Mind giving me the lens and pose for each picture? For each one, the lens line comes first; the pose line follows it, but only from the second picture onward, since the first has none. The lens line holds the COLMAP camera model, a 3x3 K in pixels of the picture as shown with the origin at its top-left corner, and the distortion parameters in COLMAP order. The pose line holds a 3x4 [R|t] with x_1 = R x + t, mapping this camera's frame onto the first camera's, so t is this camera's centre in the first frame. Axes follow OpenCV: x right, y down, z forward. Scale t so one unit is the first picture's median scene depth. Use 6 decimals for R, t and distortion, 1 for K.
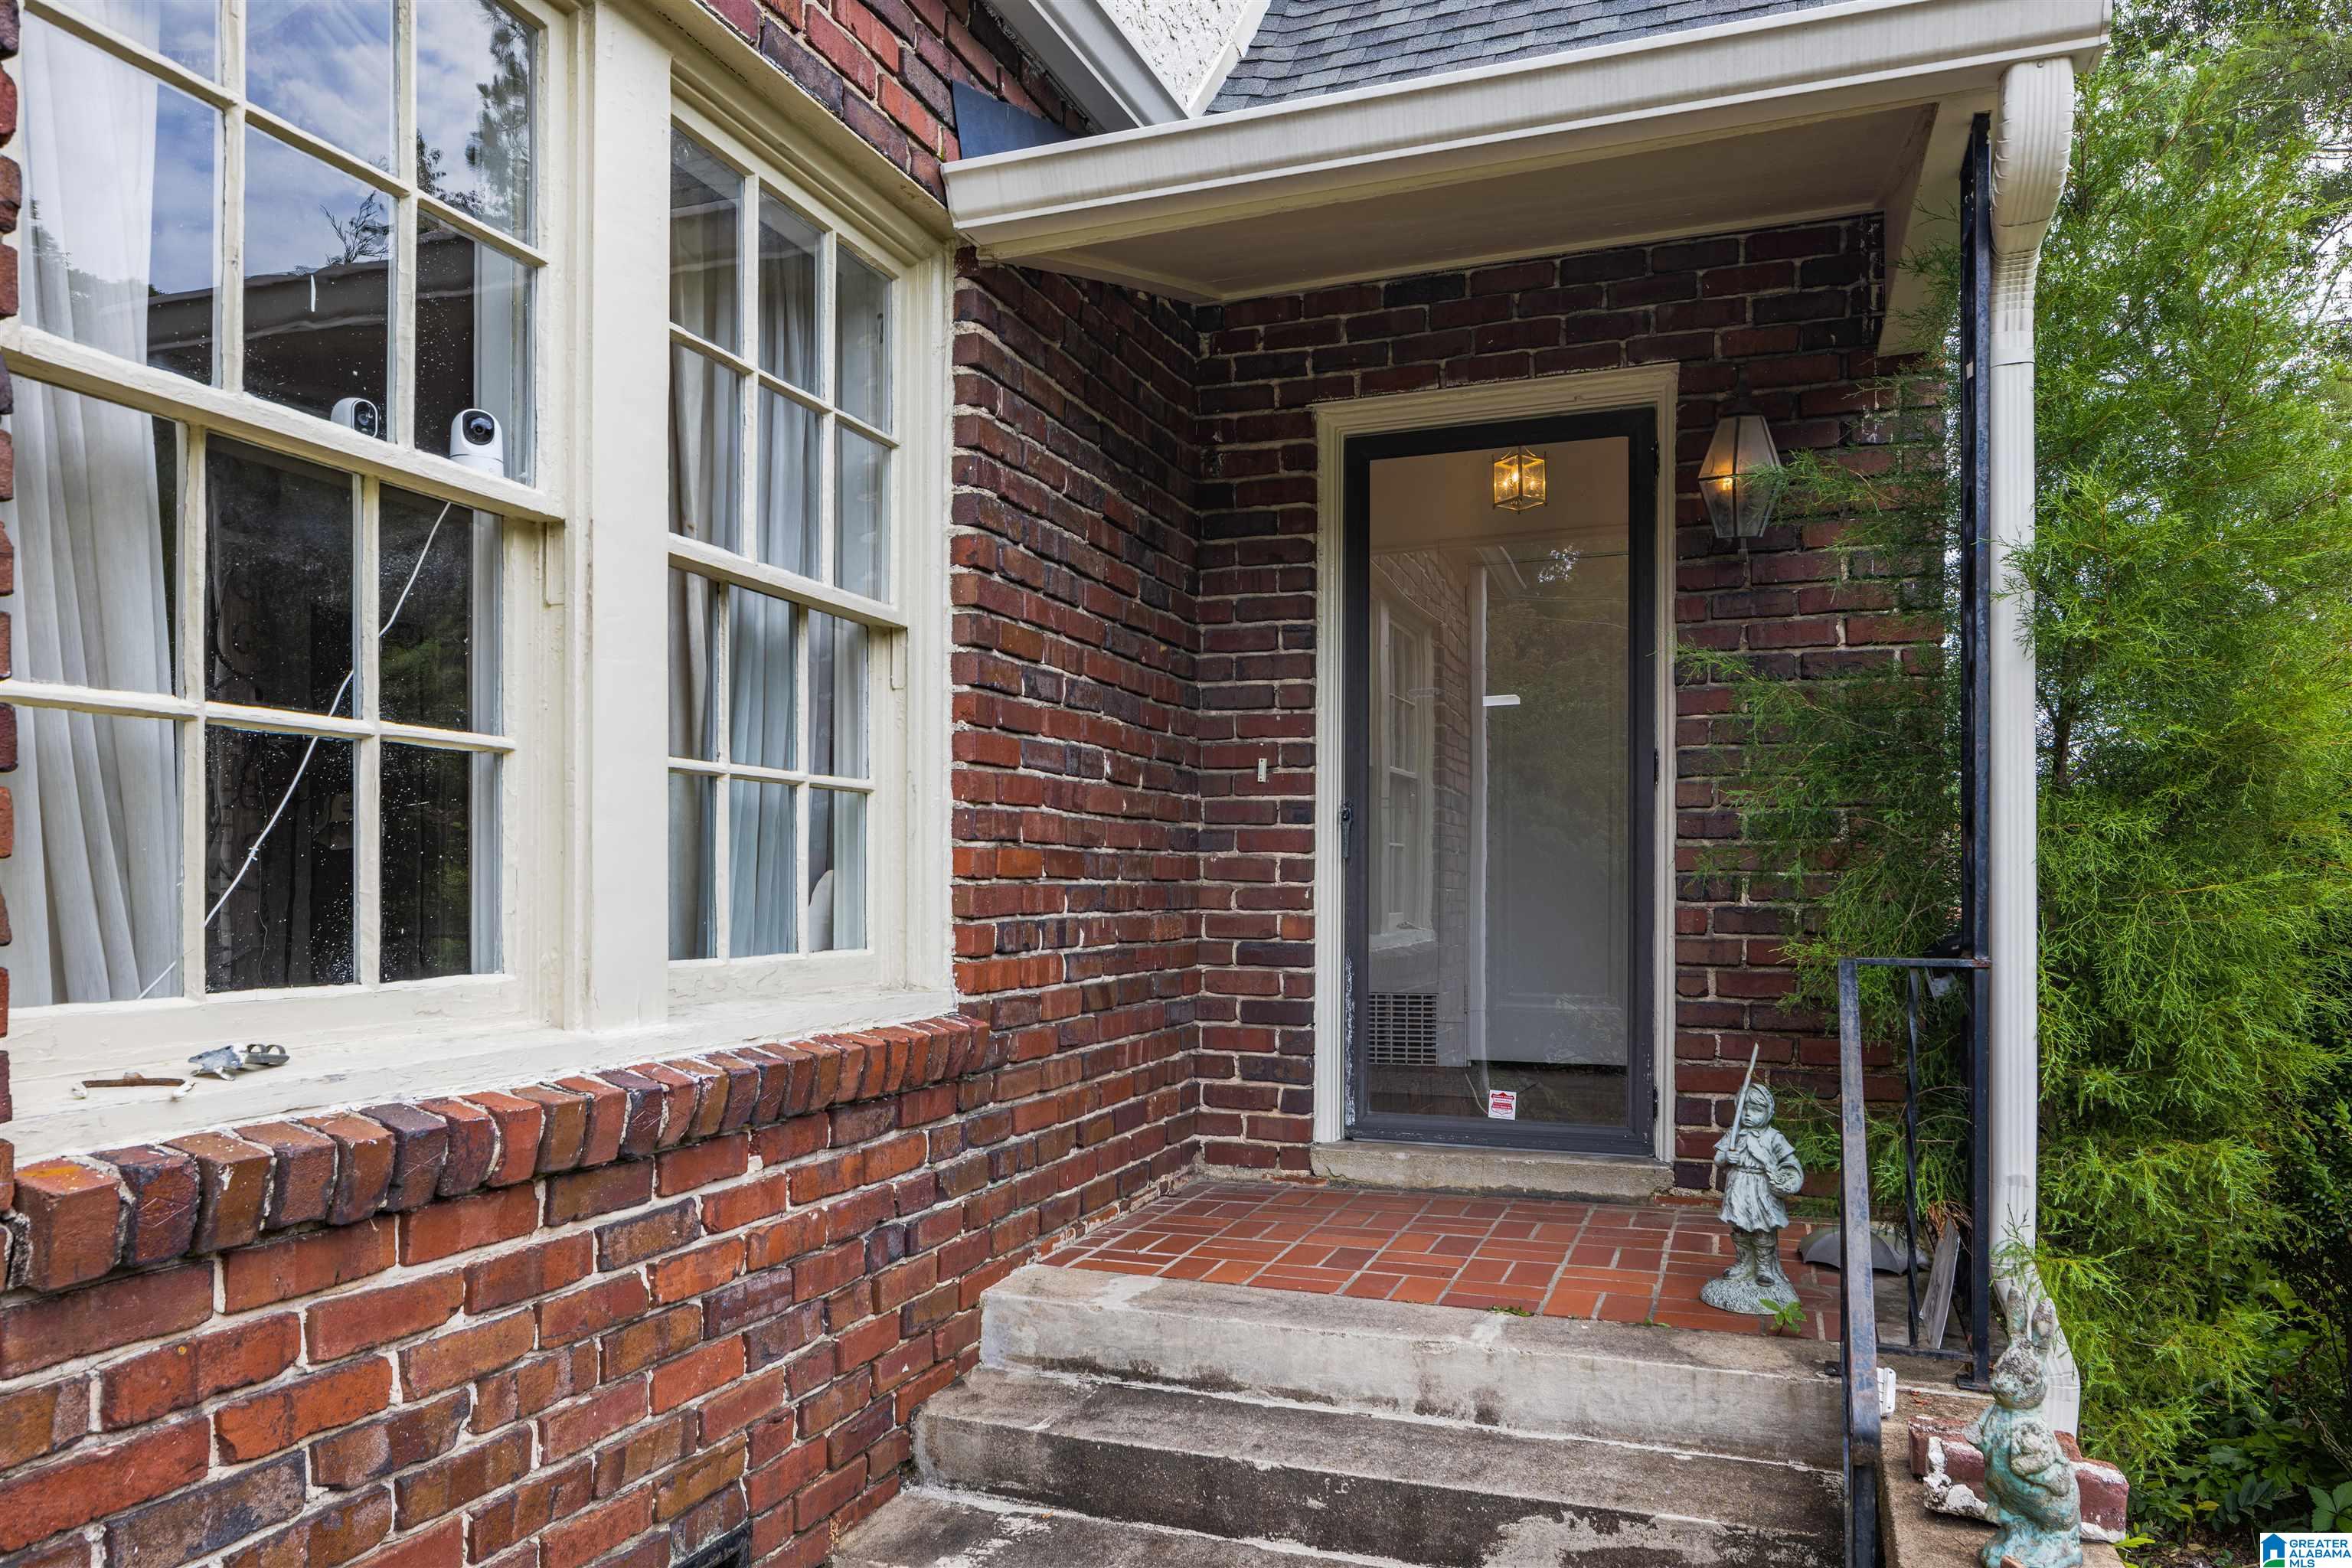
lens RADIAL K [[1606.5, 0, 1164.8], [0, 1606.5, 887.5], [0, 0, 1]] dist [-0.011784, -0.000368]
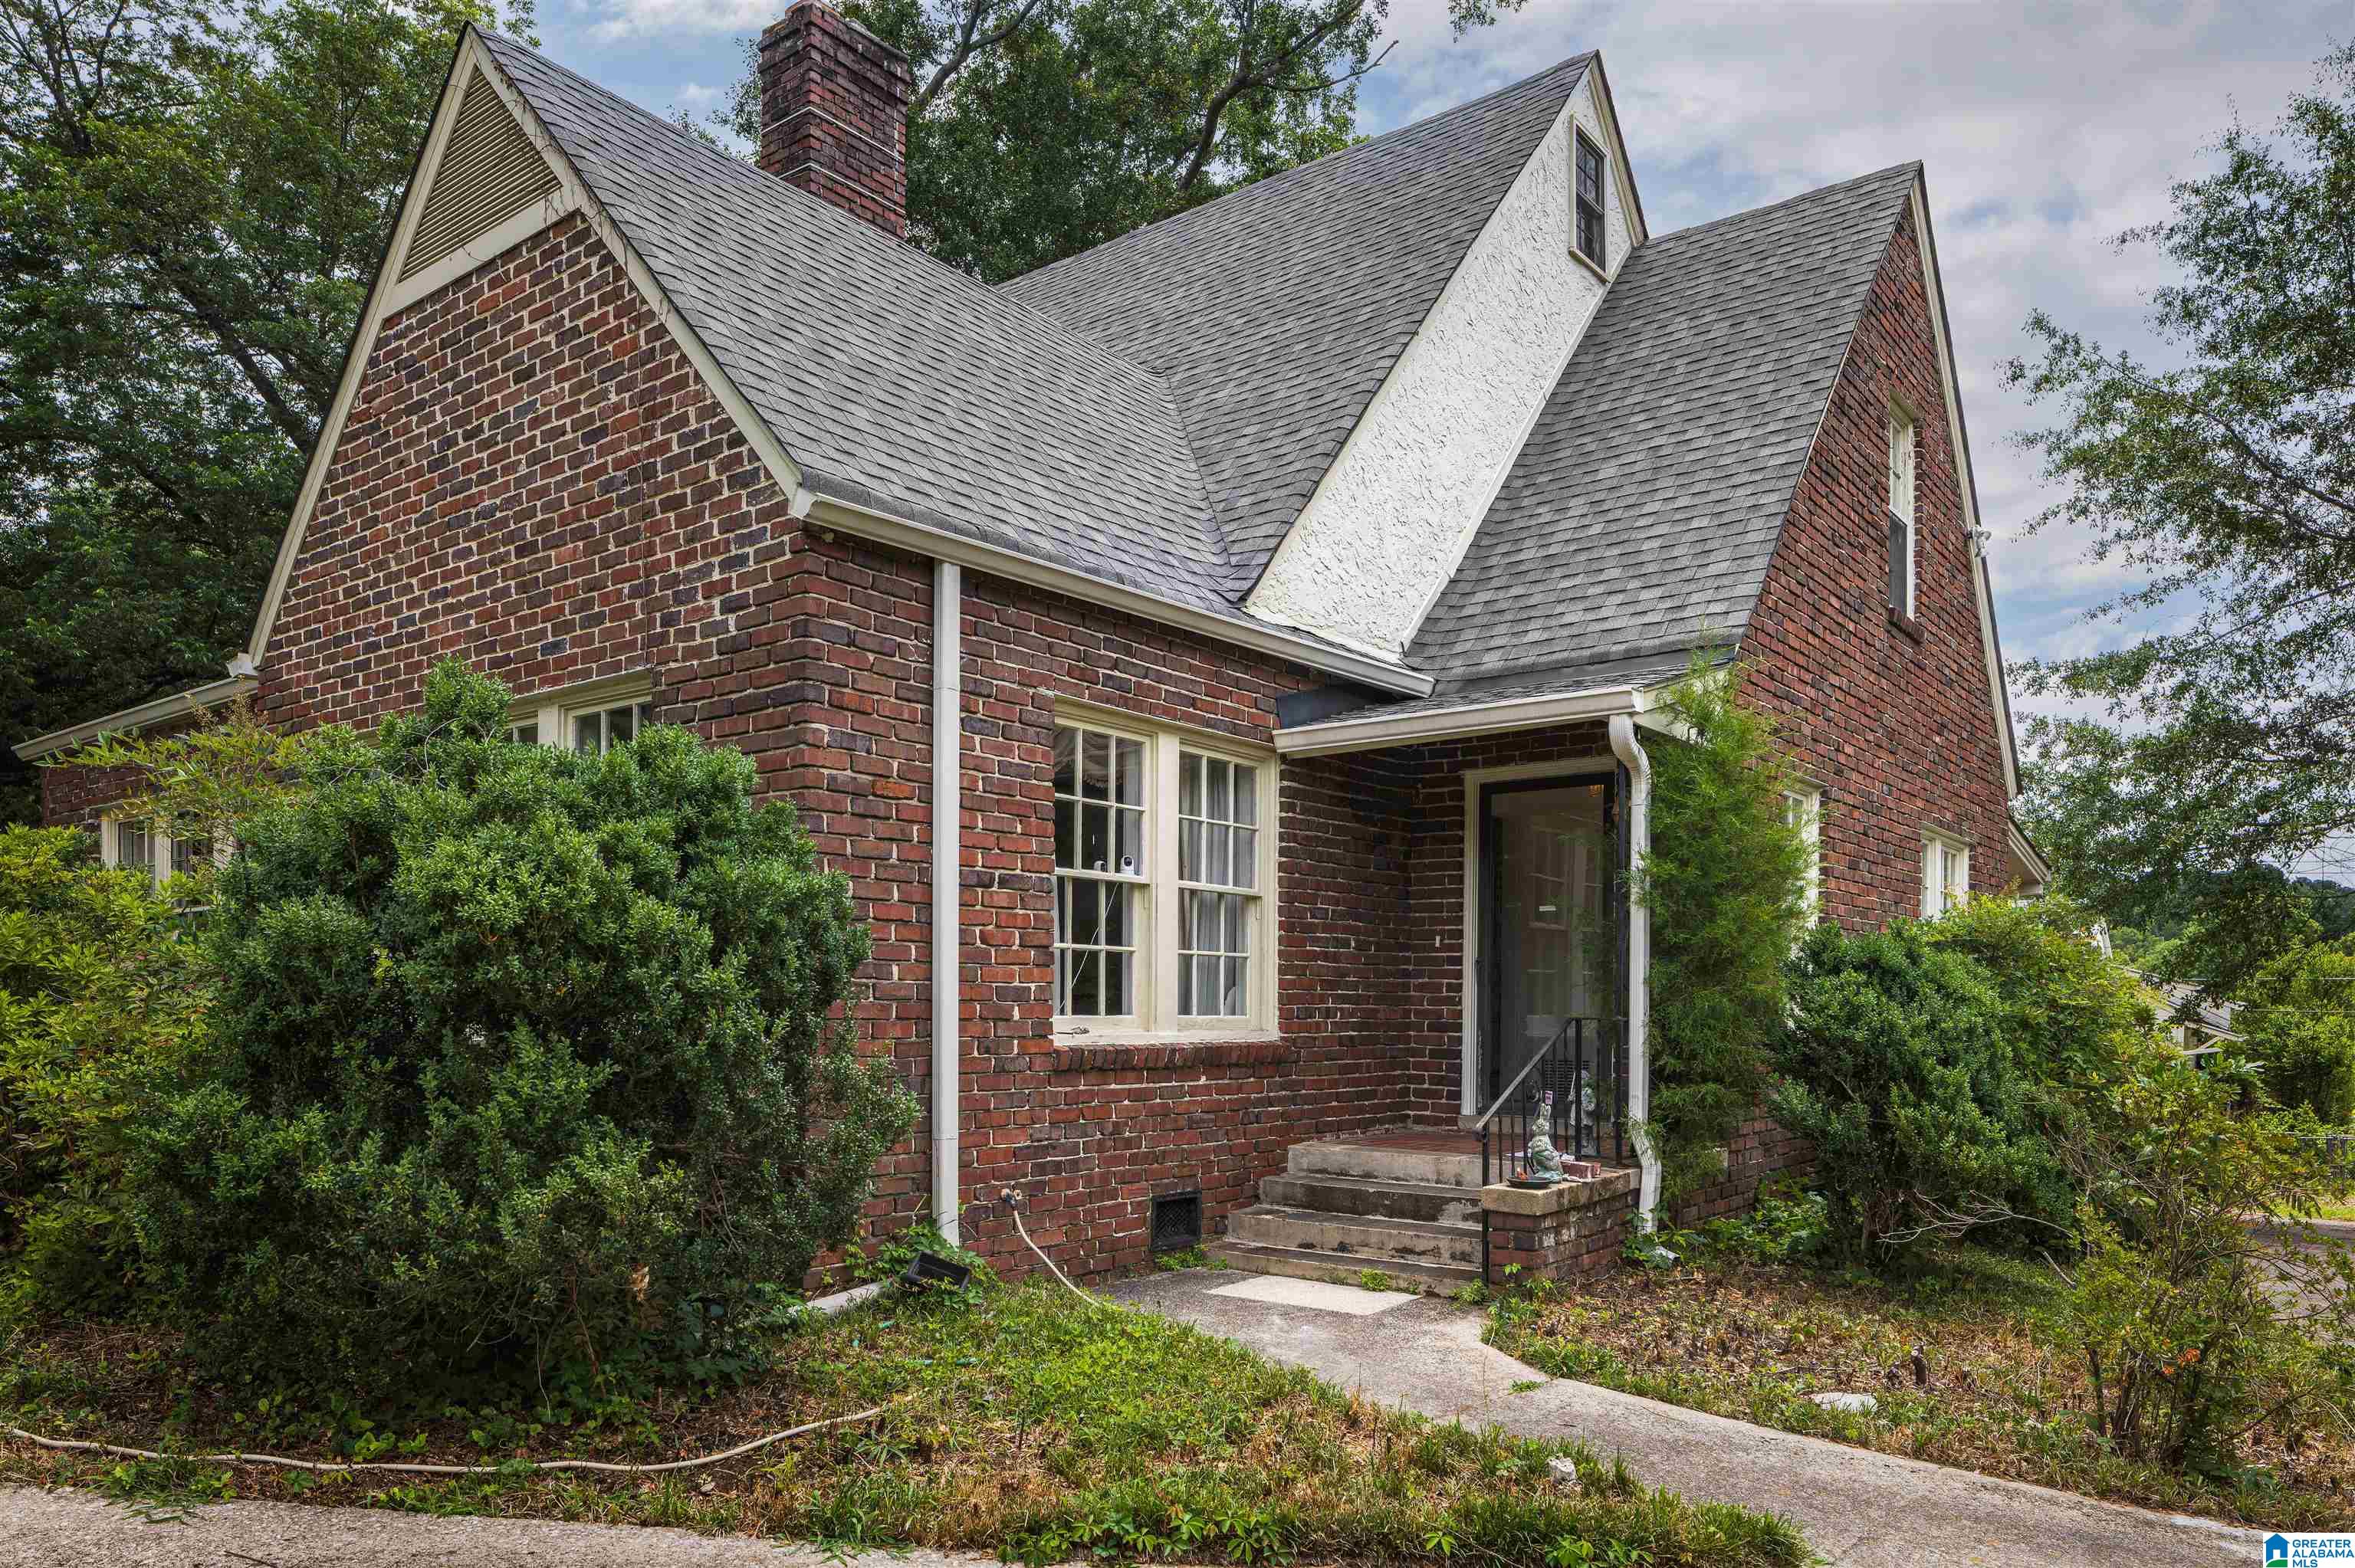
lens RADIAL K [[1608.3, 0, 1166.3], [0, 1608.3, 887.6], [0, 0, 1]] dist [-0.011784, -0.000368]
pose [[0.956281, -0.016806, -0.291967, 0.487123], [-0.005461, 0.997147, -0.075281, 0.027930], [0.292399, 0.073584, 0.953461, -1.665040]]
